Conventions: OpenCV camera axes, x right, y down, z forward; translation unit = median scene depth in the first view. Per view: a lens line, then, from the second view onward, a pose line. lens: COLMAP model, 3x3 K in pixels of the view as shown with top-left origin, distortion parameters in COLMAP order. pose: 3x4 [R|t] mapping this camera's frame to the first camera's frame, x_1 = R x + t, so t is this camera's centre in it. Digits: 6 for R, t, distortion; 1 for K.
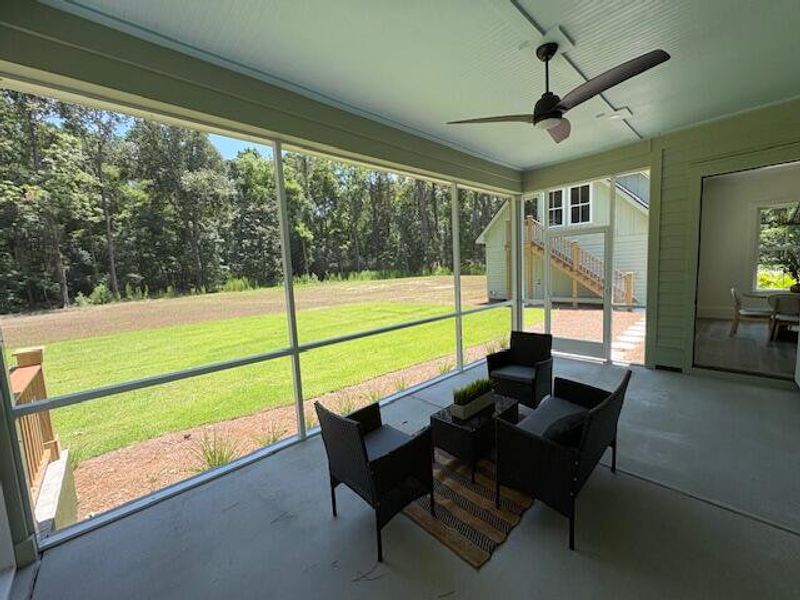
lens RADIAL K [[321.2, 0, 400.0], [0, 321.2, 300.0], [0, 0, 1]] dist [0.001462, 0.000190]
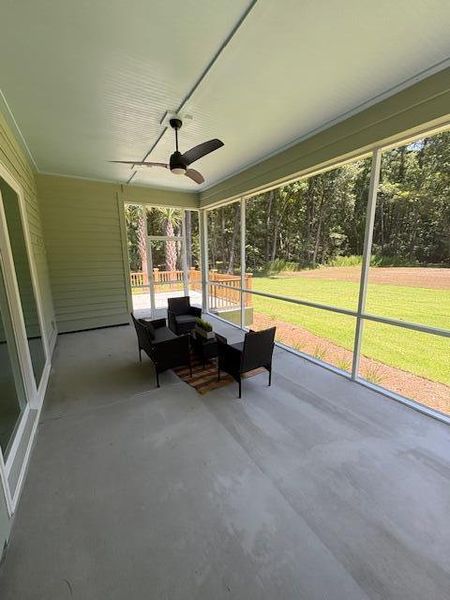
lens RADIAL K [[239.6, 0, 225.0], [0, 239.6, 300.0], [0, 0, 1]] dist [0.000793, 0.000259]
pose [[-0.205978, 0.238830, -0.948964, 1.010481], [-0.084004, 0.961864, 0.260311, -0.154995], [0.974944, 0.133336, -0.178060, 0.909360]]
